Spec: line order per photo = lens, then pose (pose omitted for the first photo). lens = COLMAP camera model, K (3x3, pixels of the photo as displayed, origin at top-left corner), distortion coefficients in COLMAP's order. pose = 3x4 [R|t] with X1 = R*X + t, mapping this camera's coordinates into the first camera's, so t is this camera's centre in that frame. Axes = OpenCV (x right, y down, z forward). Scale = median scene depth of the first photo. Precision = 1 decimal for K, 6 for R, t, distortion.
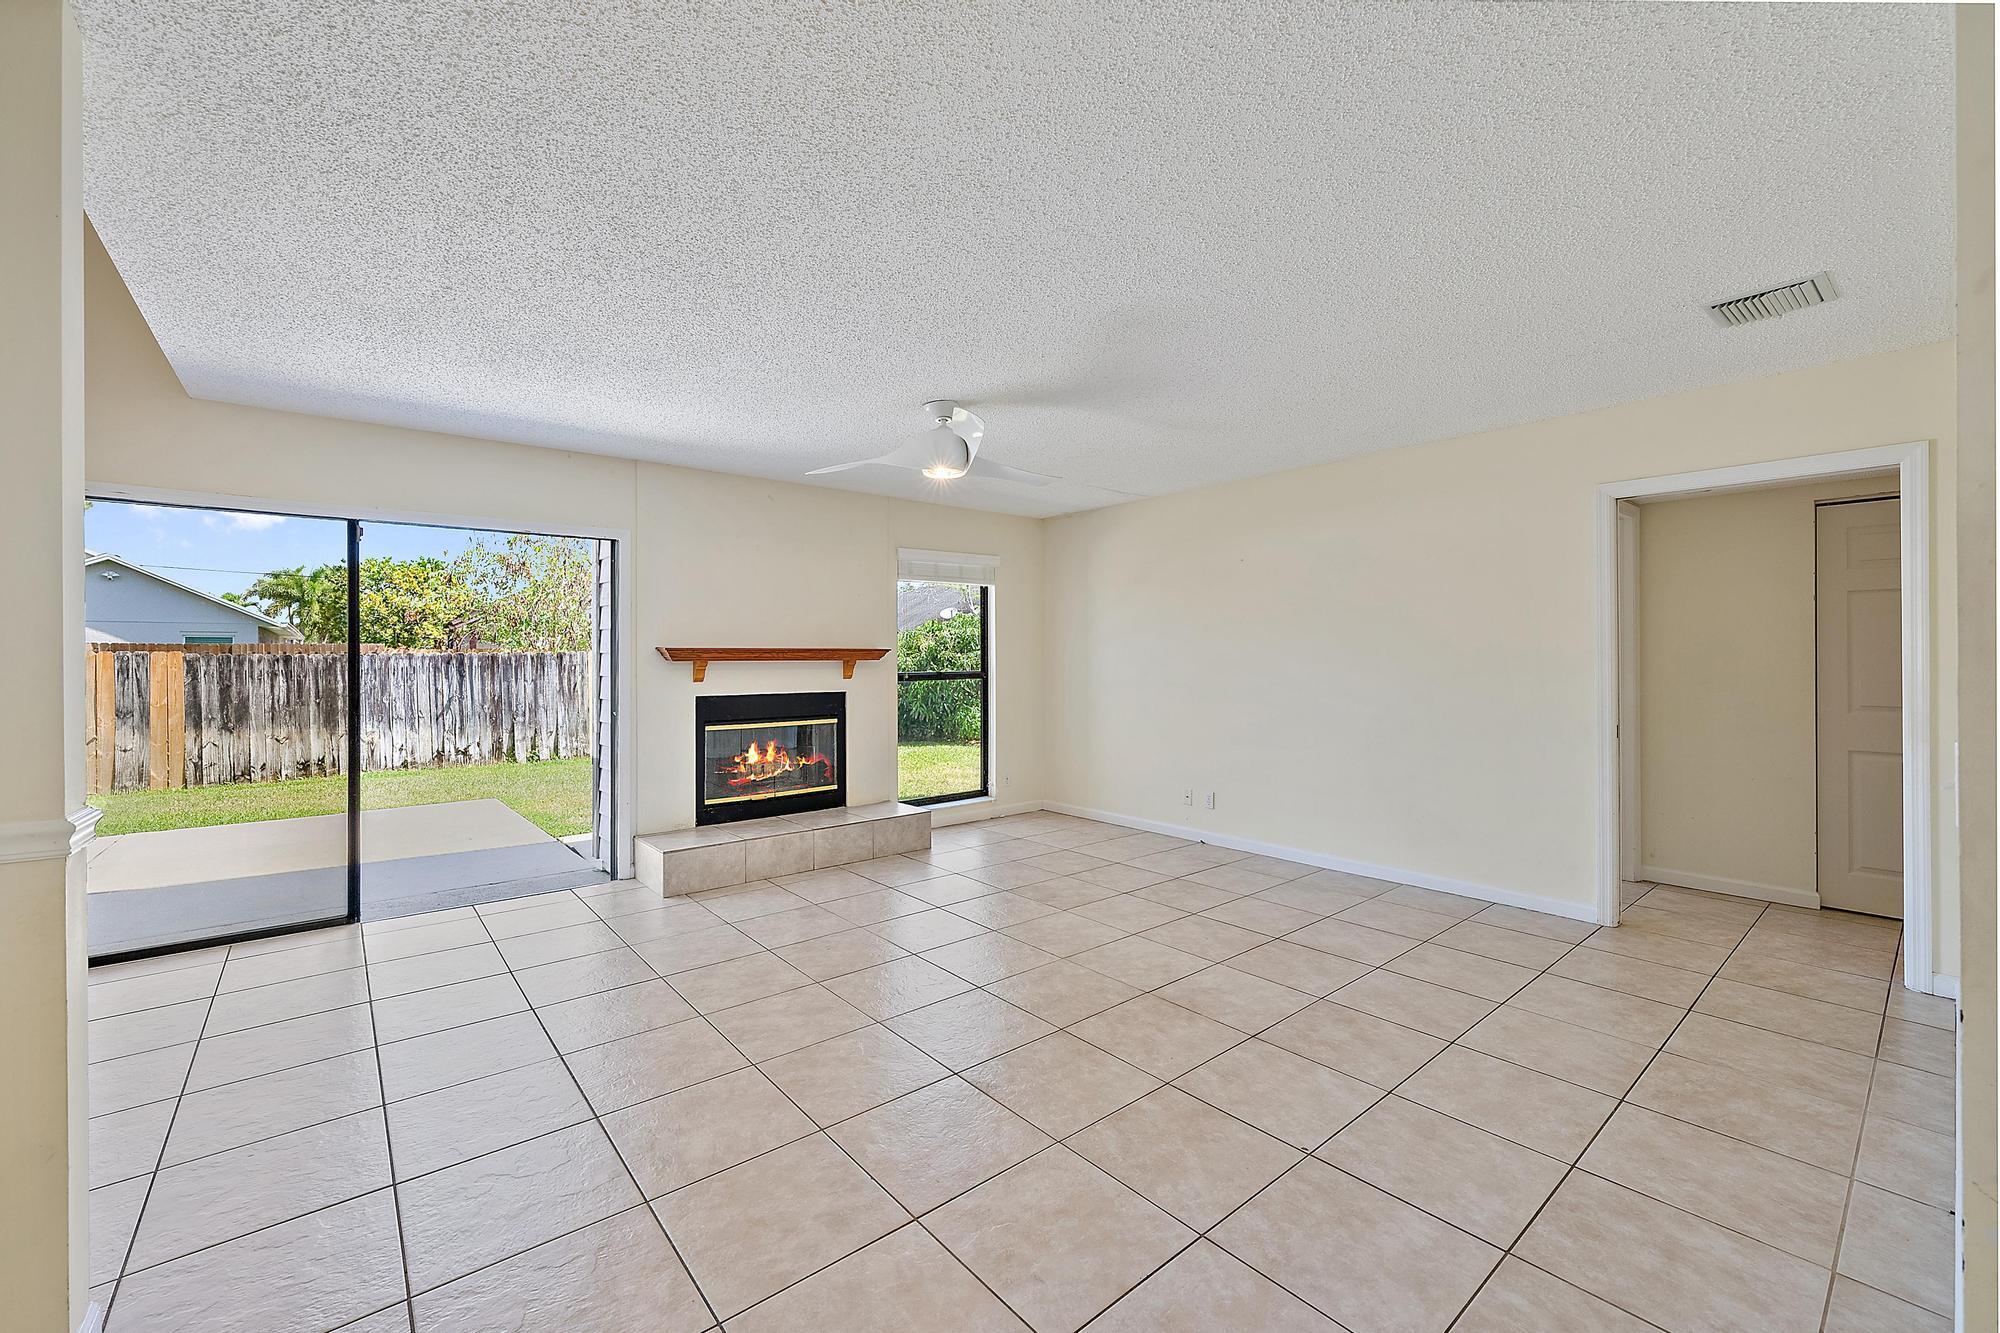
lens RADIAL K [[805.4, 0, 994.5], [0, 805.4, 655.8], [0, 0, 1]] dist [0.000290, -0.000162]
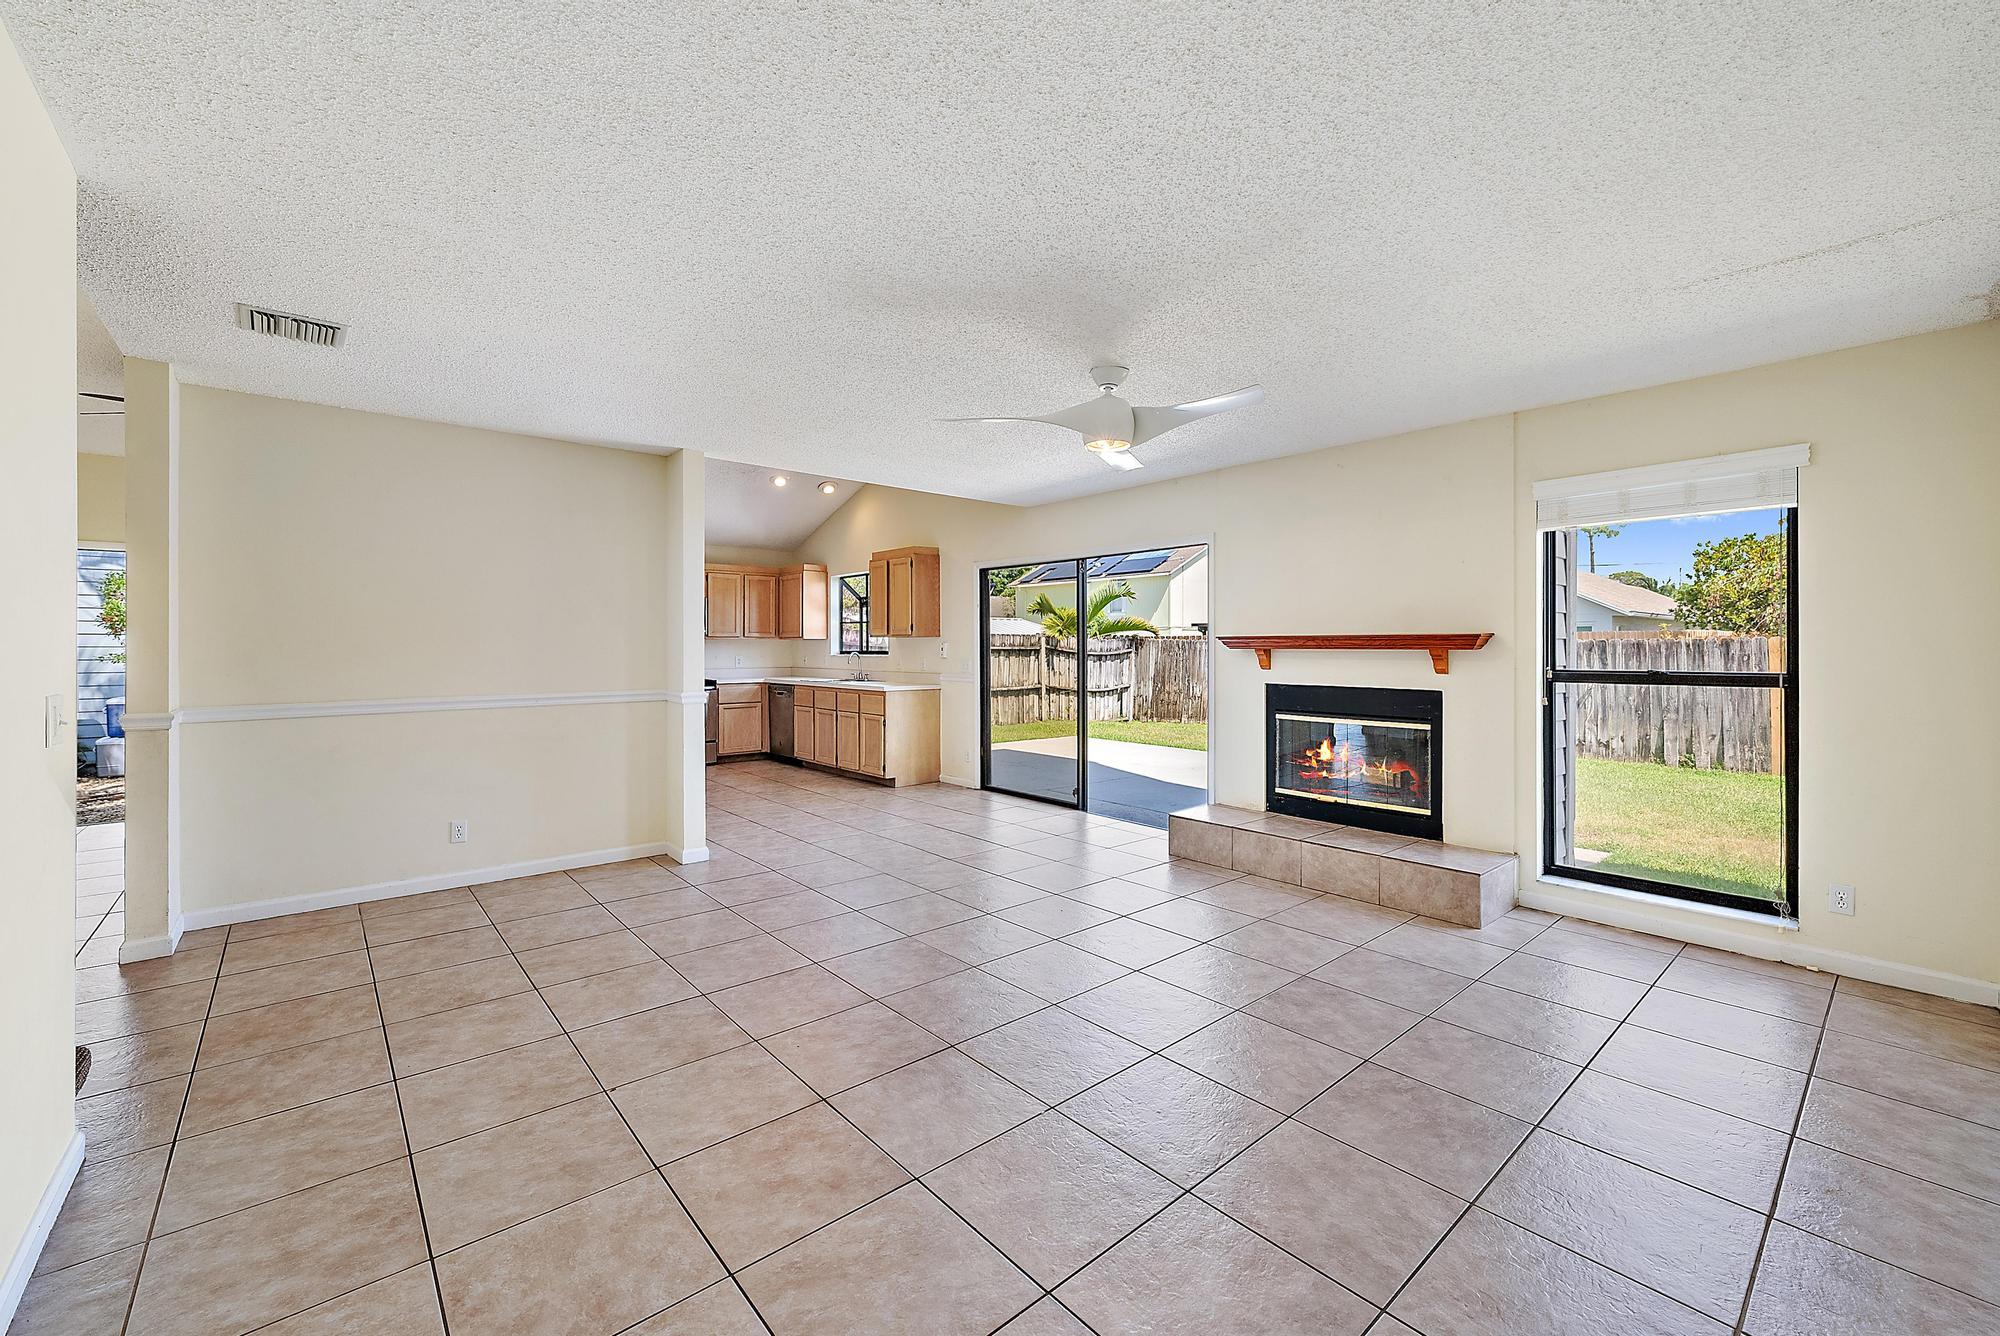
lens RADIAL K [[808.4, 0, 1006.0], [0, 808.4, 641.2], [0, 0, 1]] dist [0.001433, 0.000263]
pose [[0.020490, -0.002335, -0.999787, 0.722495], [0.001018, 0.999997, -0.002315, -0.001209], [0.999790, -0.000970, 0.020492, 0.726033]]
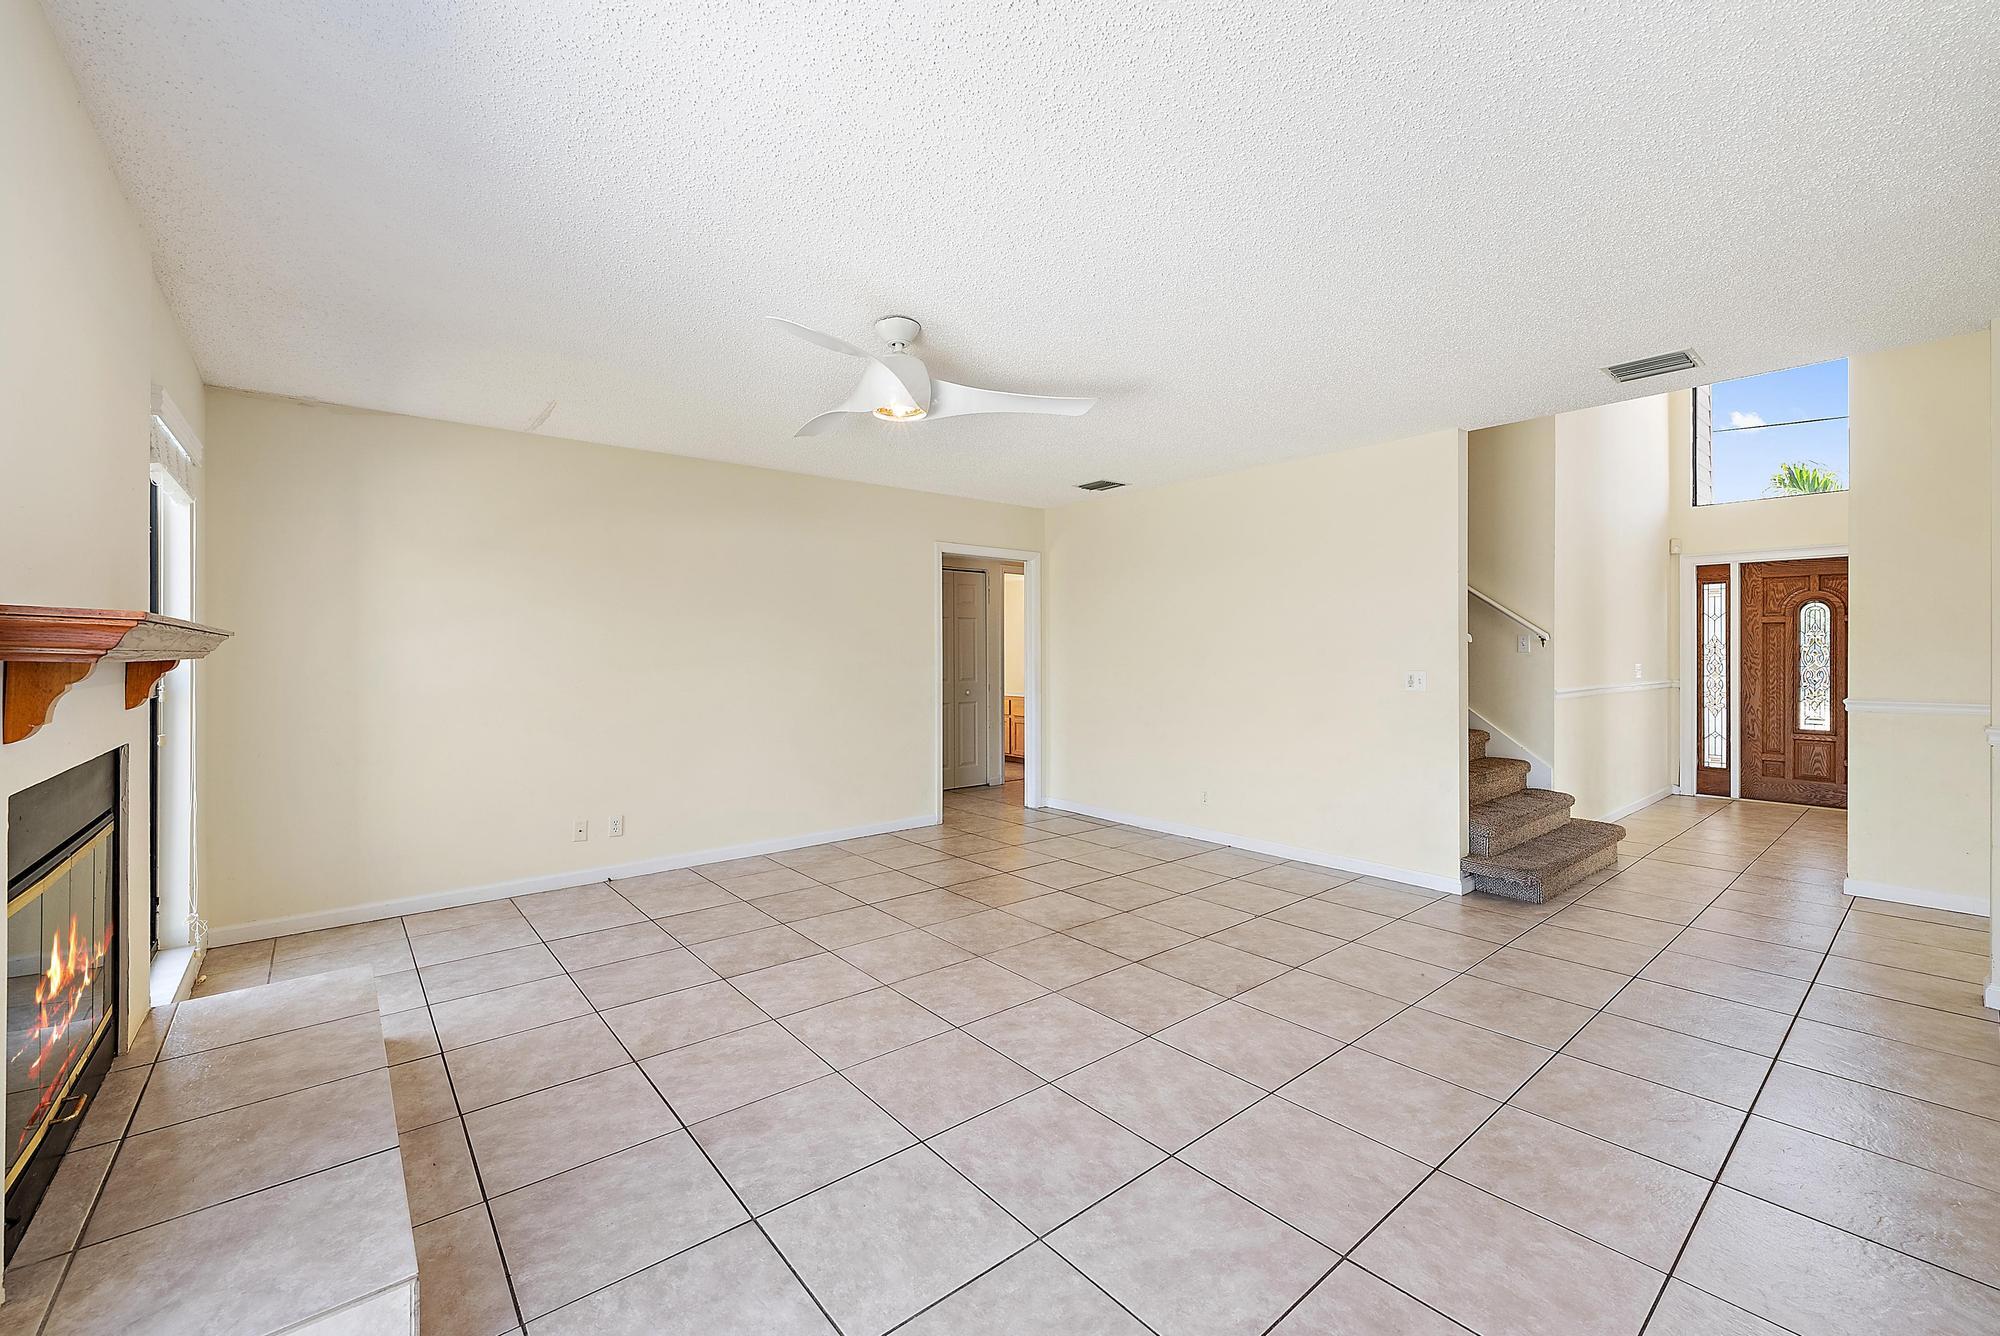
lens RADIAL K [[808.5, 0, 1006.0], [0, 808.5, 653.8], [0, 0, 1]] dist [-0.002508, -0.000087]
pose [[-0.003312, 0.001883, 0.999993, -0.704279], [0.000694, 0.999998, -0.001881, 0.005580], [-0.999994, 0.000688, -0.003313, 0.755116]]
